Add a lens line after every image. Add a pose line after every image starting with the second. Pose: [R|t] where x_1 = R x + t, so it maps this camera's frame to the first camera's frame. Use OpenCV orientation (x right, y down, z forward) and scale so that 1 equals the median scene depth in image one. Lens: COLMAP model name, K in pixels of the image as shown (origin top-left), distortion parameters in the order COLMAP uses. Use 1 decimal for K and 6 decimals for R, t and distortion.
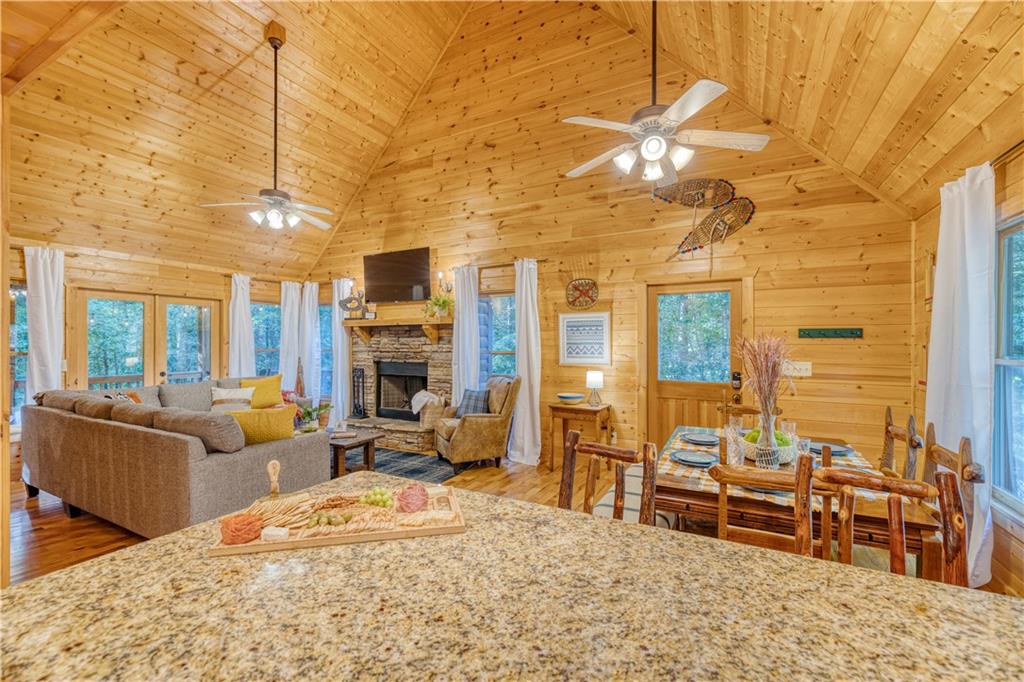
lens RADIAL K [[429.4, 0, 512.0], [0, 429.4, 341.0], [0, 0, 1]] dist [0.000551, 0.000039]
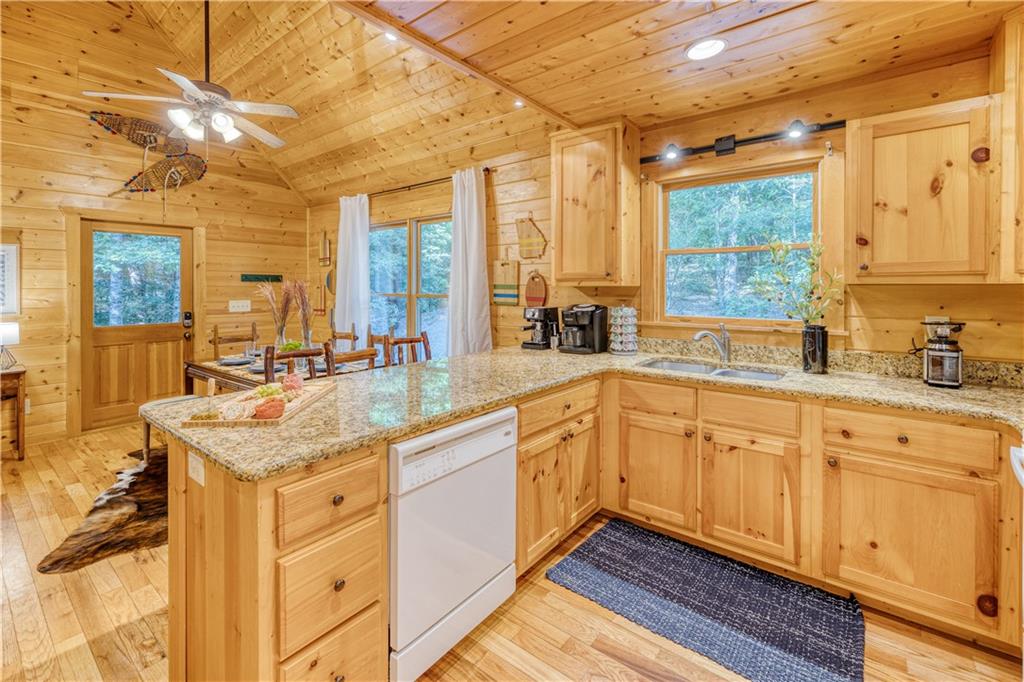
lens RADIAL K [[448.2, 0, 508.9], [0, 448.2, 288.8], [0, 0, 1]] dist [0.002832, -0.000107]
pose [[0.177347, -0.005012, 0.984136, -0.490175], [-0.002723, 0.999981, 0.005583, 0.004881], [-0.984145, -0.003670, 0.177330, -0.010797]]
